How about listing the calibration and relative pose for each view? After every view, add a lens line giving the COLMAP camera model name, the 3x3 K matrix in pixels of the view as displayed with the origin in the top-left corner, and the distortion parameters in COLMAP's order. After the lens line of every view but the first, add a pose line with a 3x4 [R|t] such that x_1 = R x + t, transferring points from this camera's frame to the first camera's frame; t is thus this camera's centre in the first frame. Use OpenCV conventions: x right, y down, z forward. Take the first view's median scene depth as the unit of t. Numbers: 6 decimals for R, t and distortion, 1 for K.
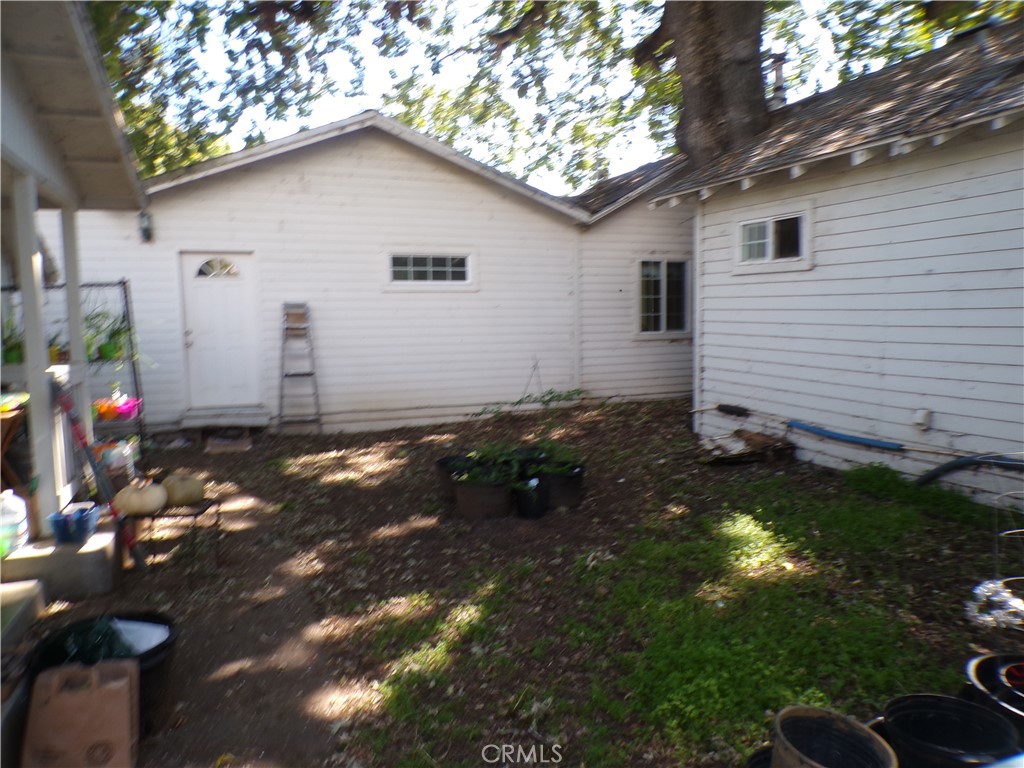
lens RADIAL K [[690.3, 0, 506.1], [0, 690.3, 387.3], [0, 0, 1]] dist [-0.048298, 0.026113]
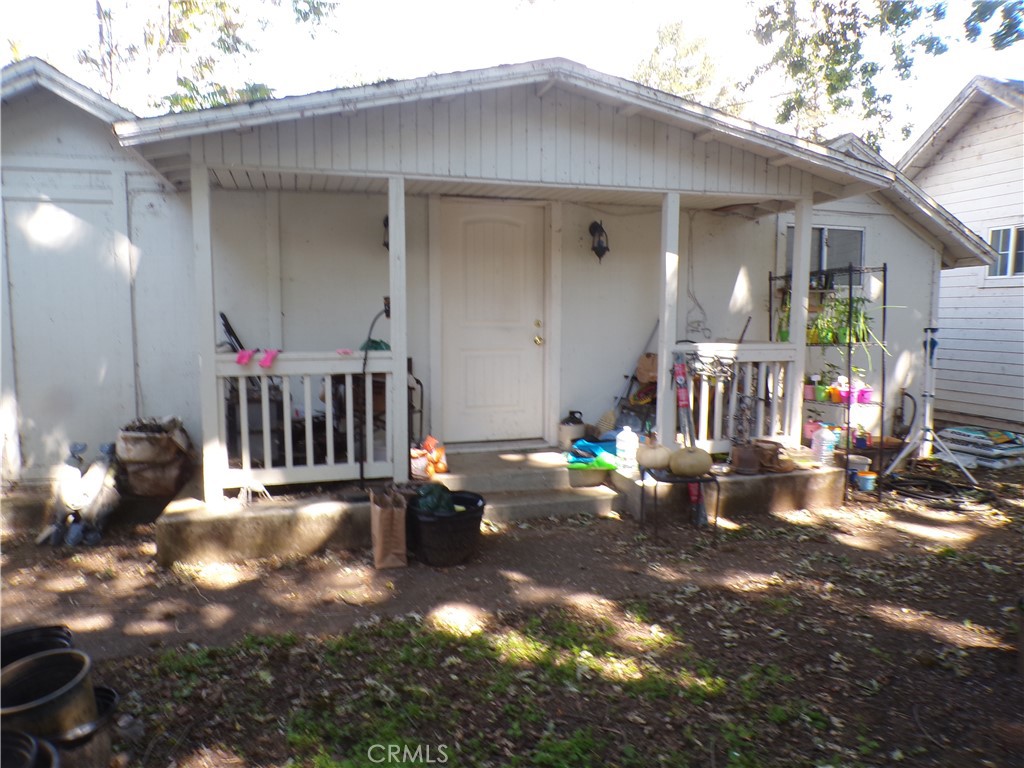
lens RADIAL K [[690.3, 0, 506.1], [0, 690.3, 387.3], [0, 0, 1]] dist [-0.048298, 0.026113]
pose [[-0.118723, 0.121534, -0.985461, 0.700941], [-0.085961, 0.987496, 0.132141, -0.099488], [0.989199, 0.100400, -0.106791, 0.875481]]
